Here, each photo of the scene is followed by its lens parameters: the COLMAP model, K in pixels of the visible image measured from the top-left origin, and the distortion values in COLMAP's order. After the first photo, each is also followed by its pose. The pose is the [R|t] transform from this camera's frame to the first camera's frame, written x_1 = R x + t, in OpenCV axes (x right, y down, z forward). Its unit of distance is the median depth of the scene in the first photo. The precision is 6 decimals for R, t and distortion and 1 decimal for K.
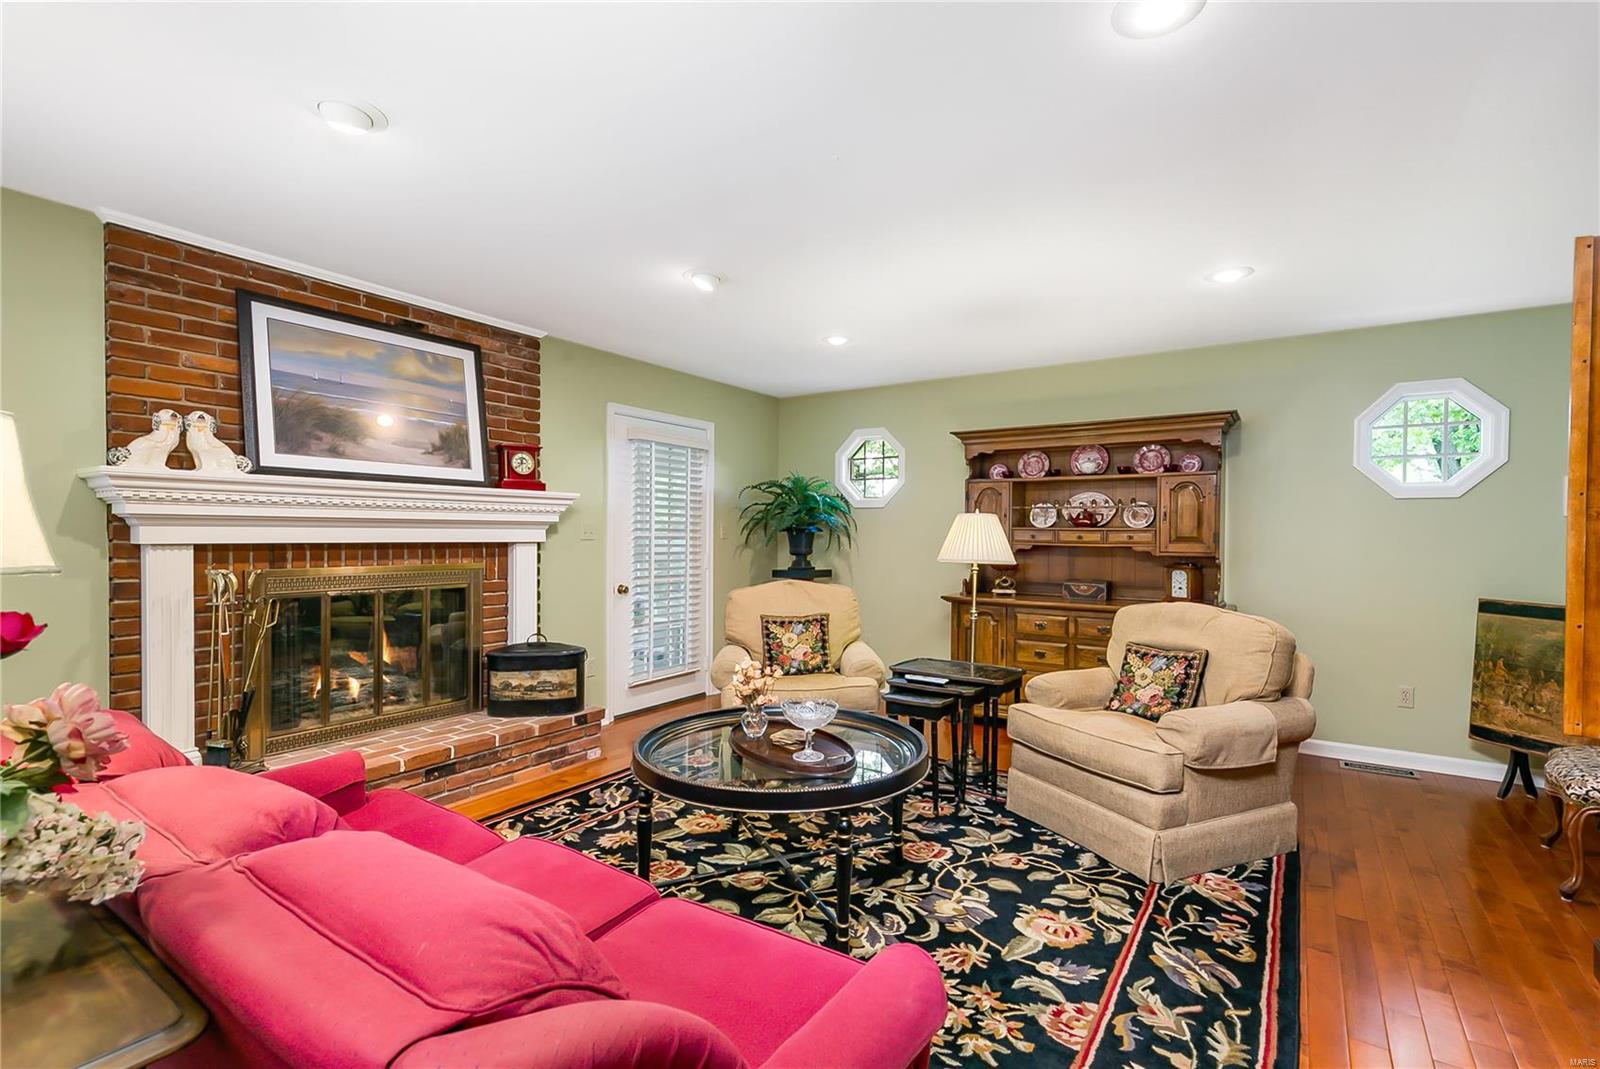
lens RADIAL K [[727.6, 0, 805.3], [0, 727.6, 527.1], [0, 0, 1]] dist [0.001920, 0.000669]
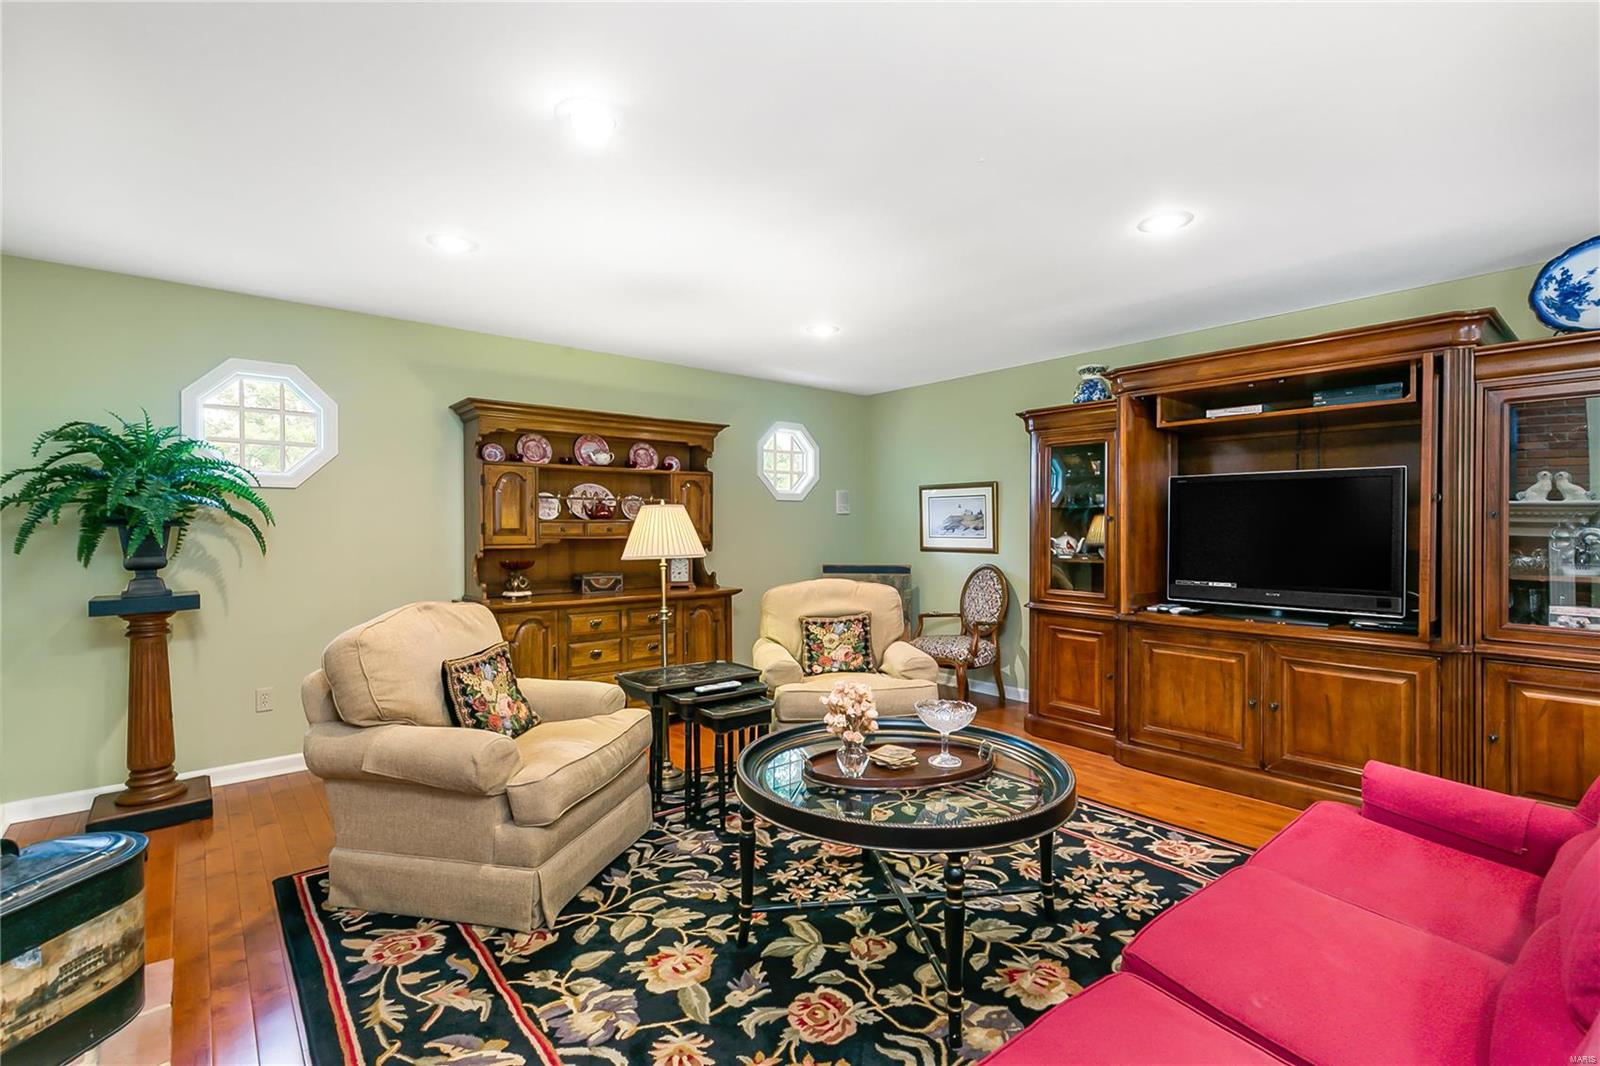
lens RADIAL K [[727.6, 0, 805.3], [0, 727.6, 525.6], [0, 0, 1]] dist [0.001920, 0.000669]
pose [[0.282806, -0.001203, 0.959176, -0.727899], [0.000405, 0.999999, 0.001135, 0.011537], [-0.959177, 0.000068, 0.282807, 0.701445]]
